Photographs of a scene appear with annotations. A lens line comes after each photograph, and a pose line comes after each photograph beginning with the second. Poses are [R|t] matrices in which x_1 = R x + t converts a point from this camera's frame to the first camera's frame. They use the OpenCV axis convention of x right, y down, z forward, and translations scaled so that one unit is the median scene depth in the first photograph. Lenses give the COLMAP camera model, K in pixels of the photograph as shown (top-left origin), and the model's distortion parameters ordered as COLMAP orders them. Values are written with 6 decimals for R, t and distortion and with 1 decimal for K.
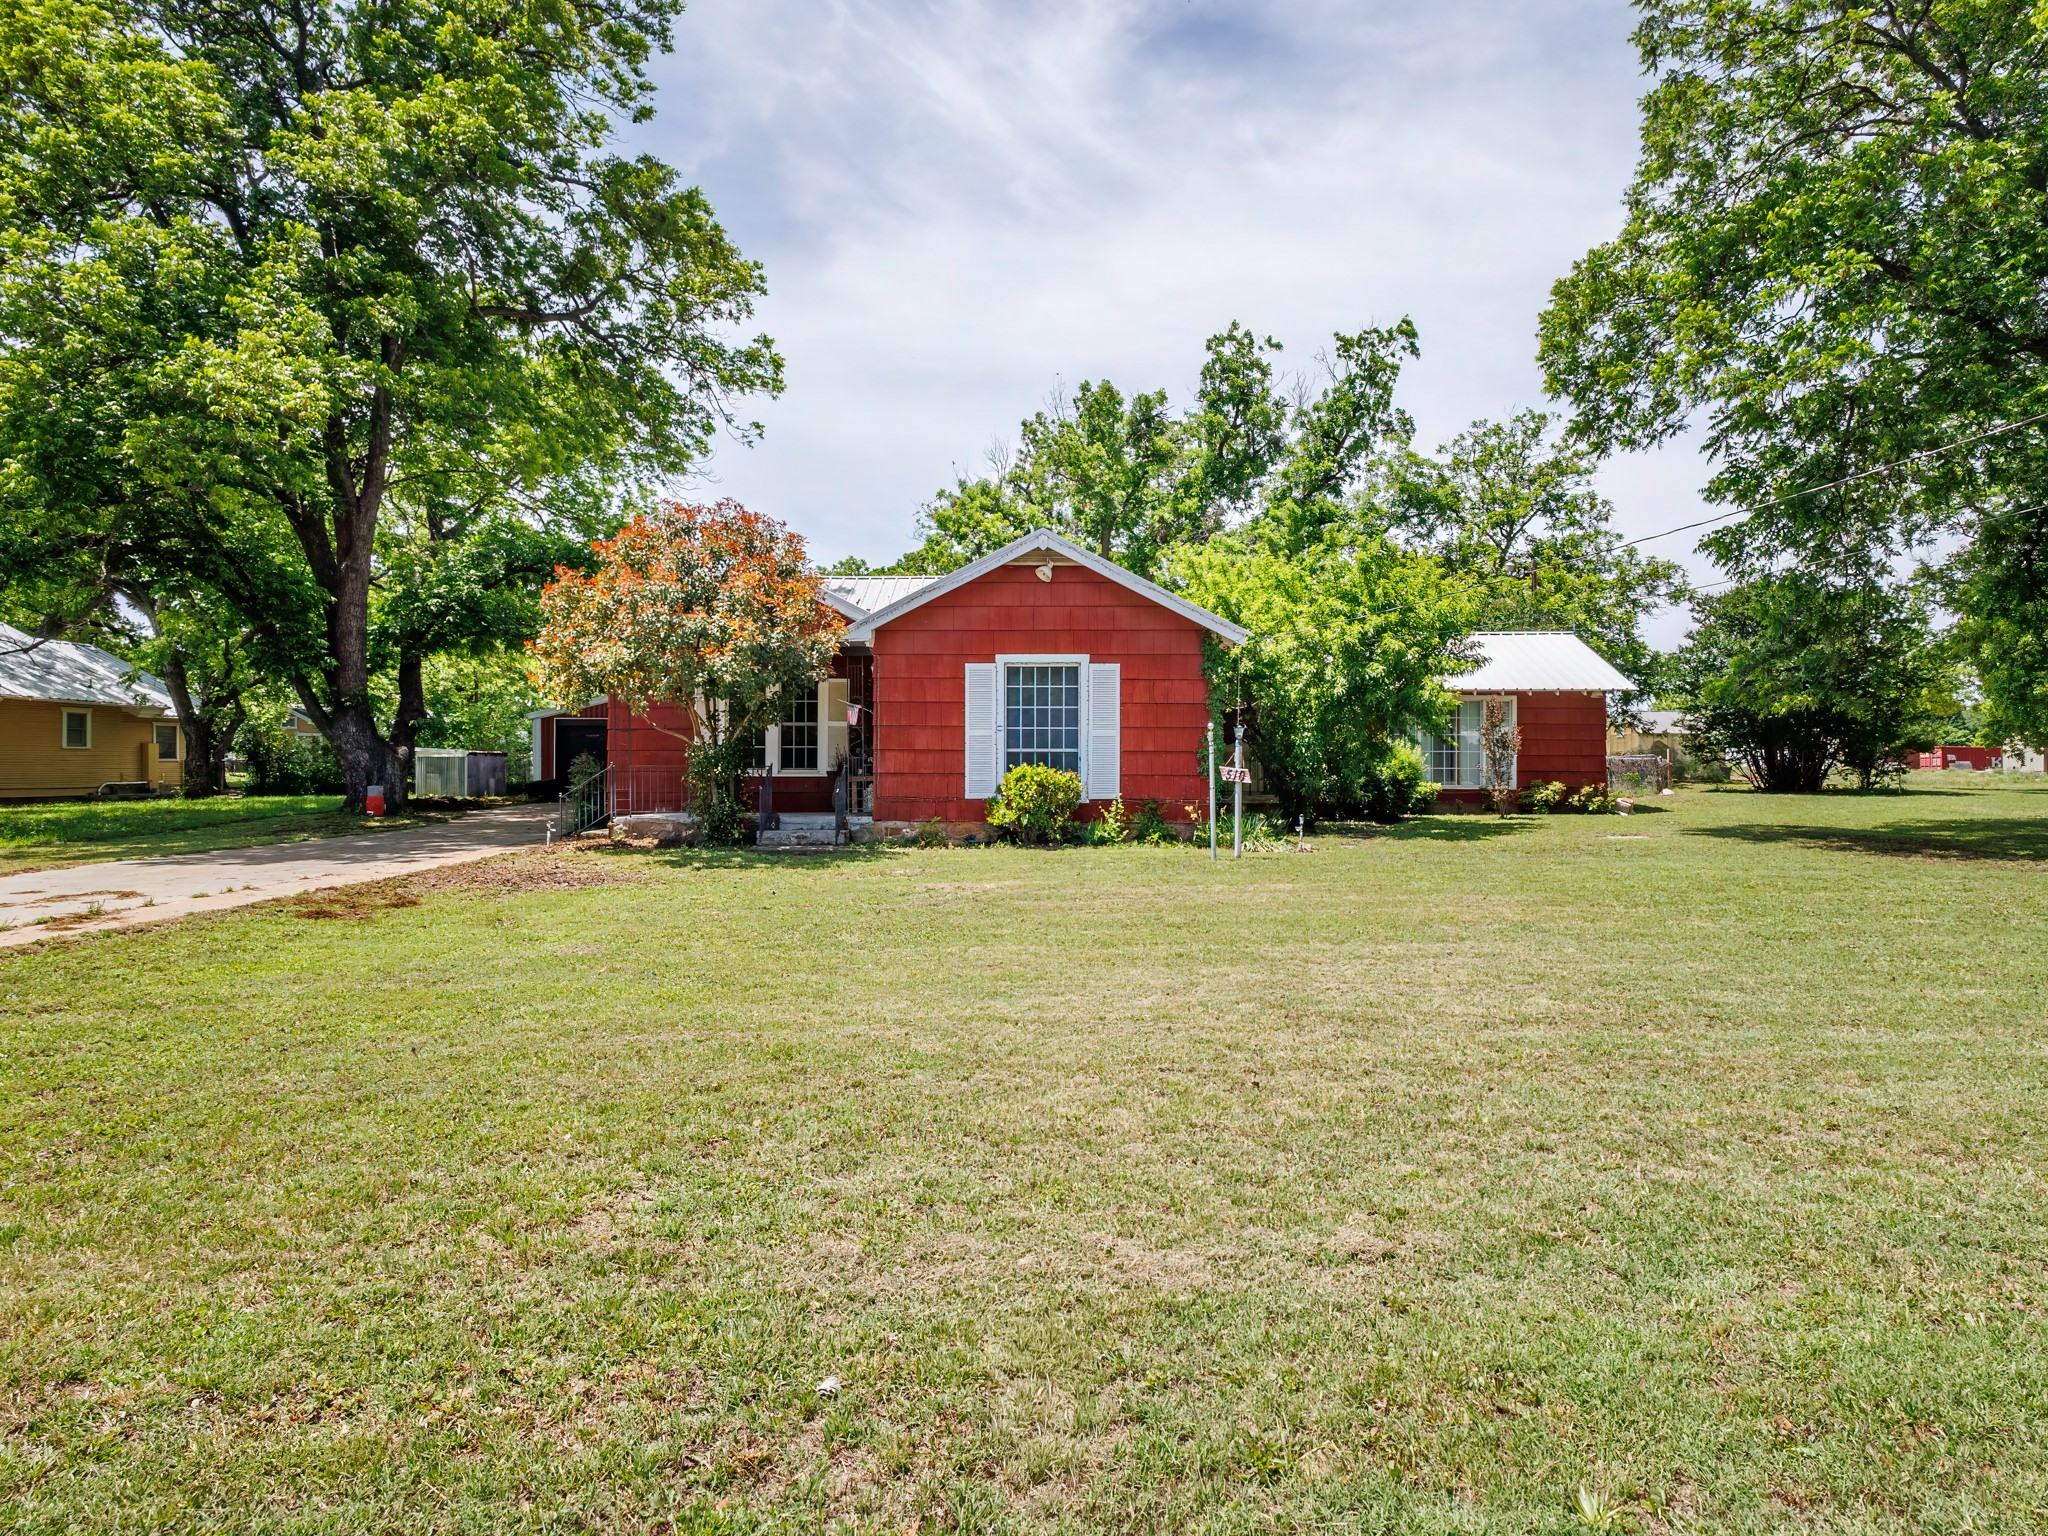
lens RADIAL K [[1157.8, 0, 1035.0], [0, 1157.8, 768.8], [0, 0, 1]] dist [-0.002093, -0.000355]
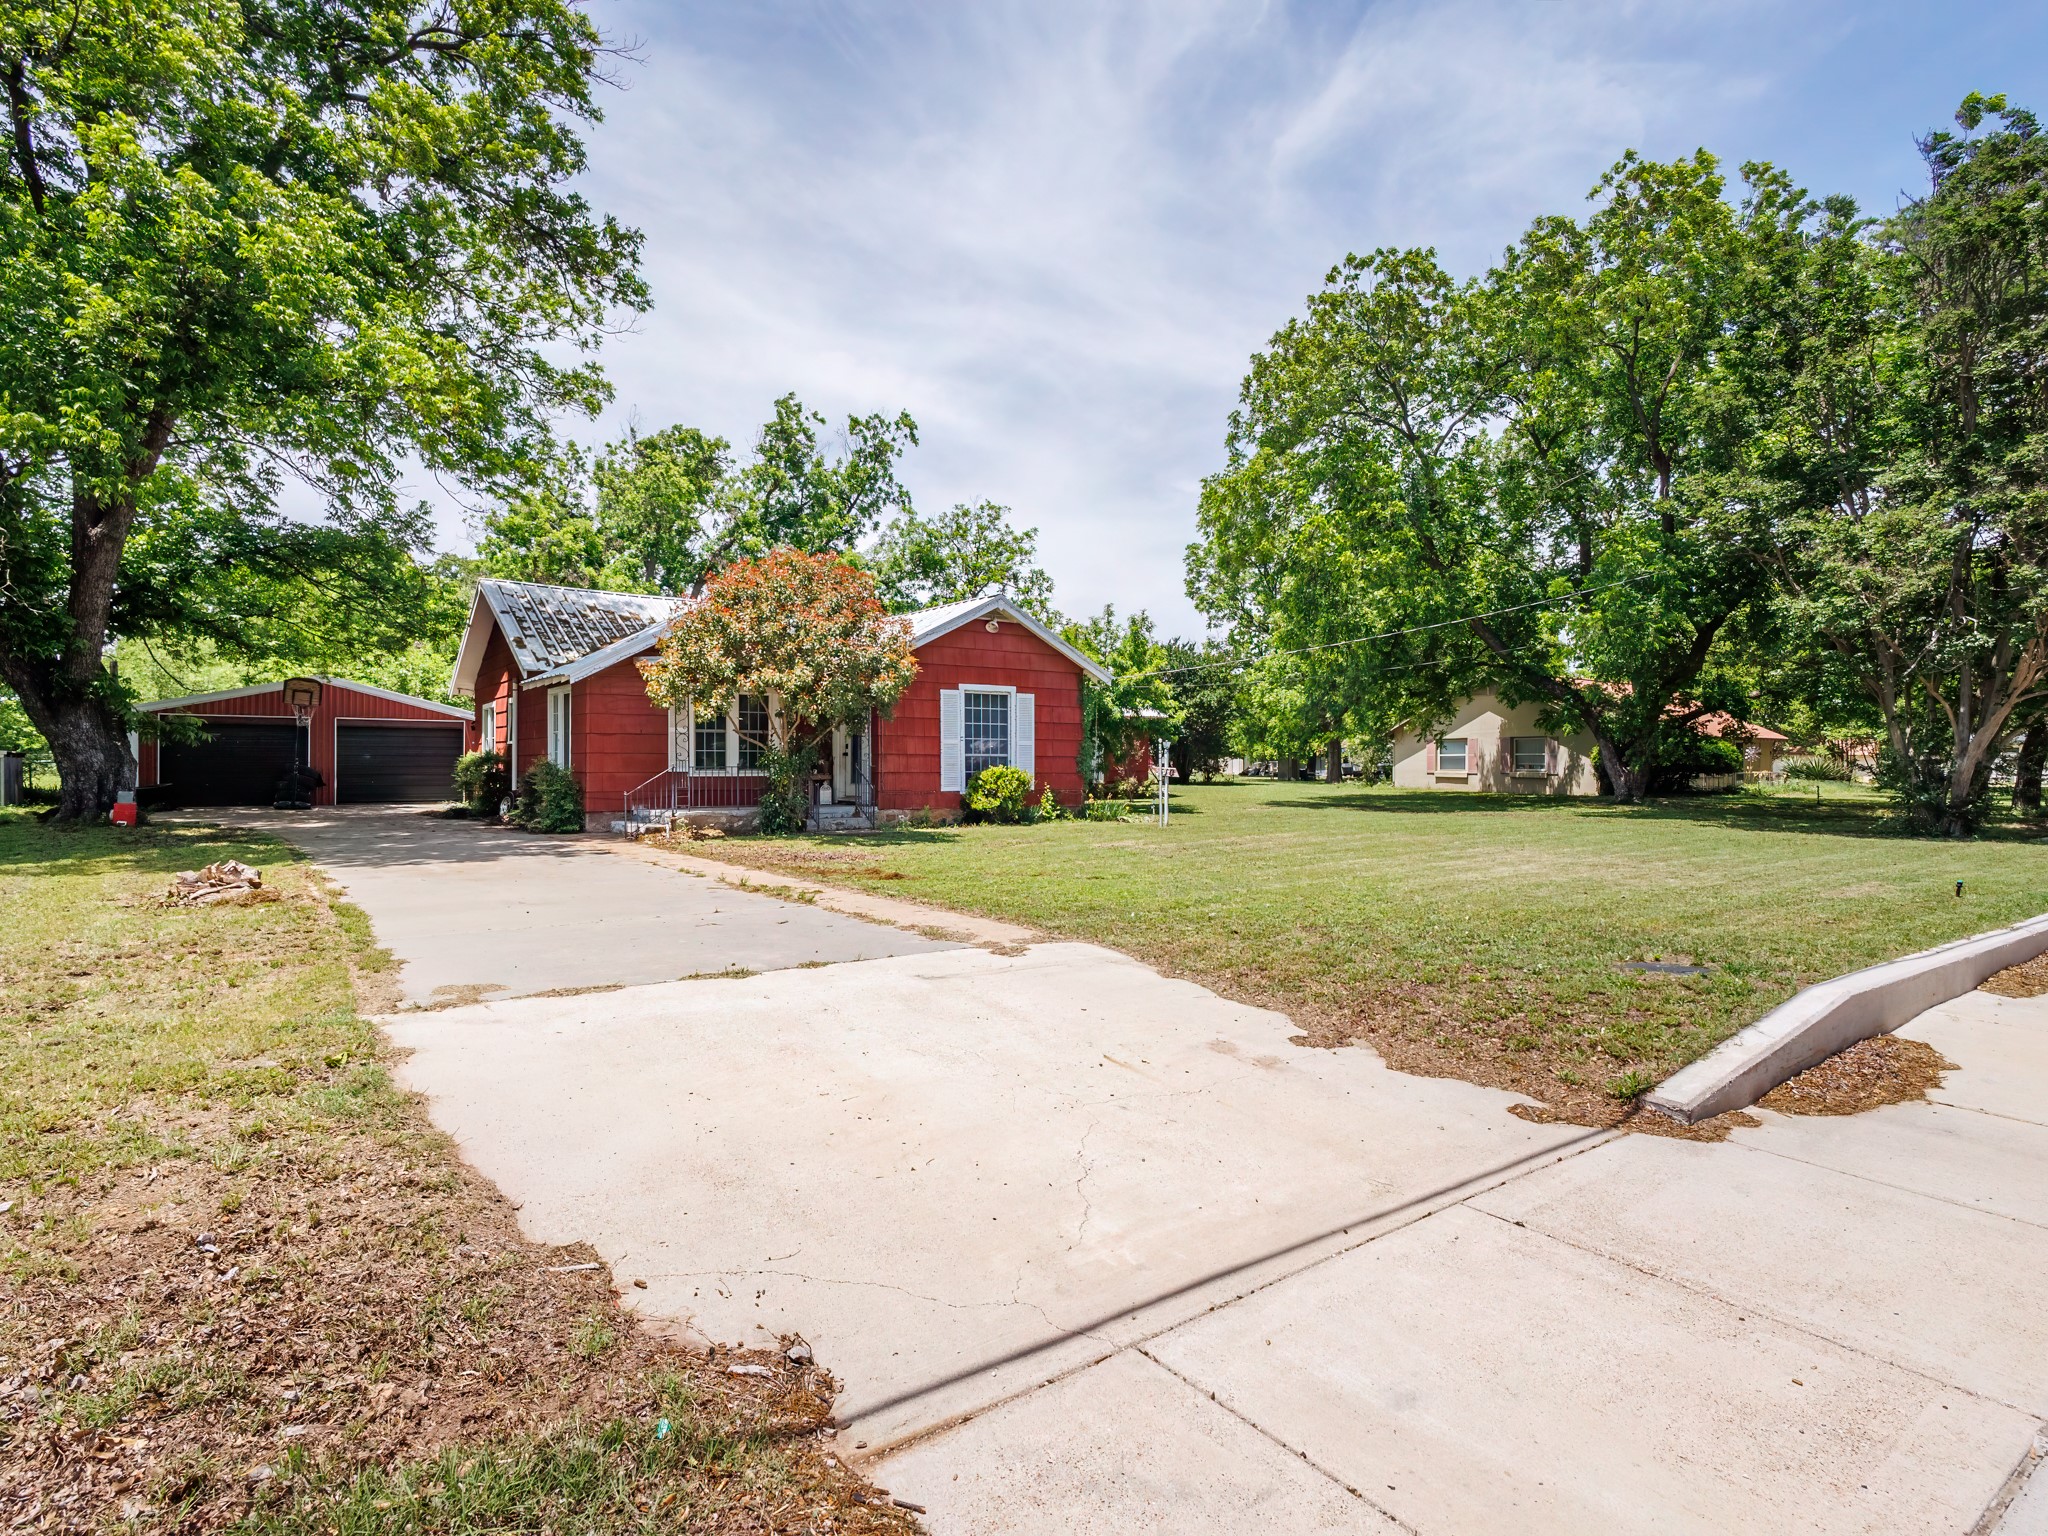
lens RADIAL K [[1072.4, 0, 1005.4], [0, 1072.4, 770.0], [0, 0, 1]] dist [0.000964, -0.000524]
pose [[0.810882, -0.002637, 0.585204, -0.597881], [0.003159, 0.999995, 0.000130, 0.001276], [-0.585202, 0.001744, 0.810886, -0.033931]]
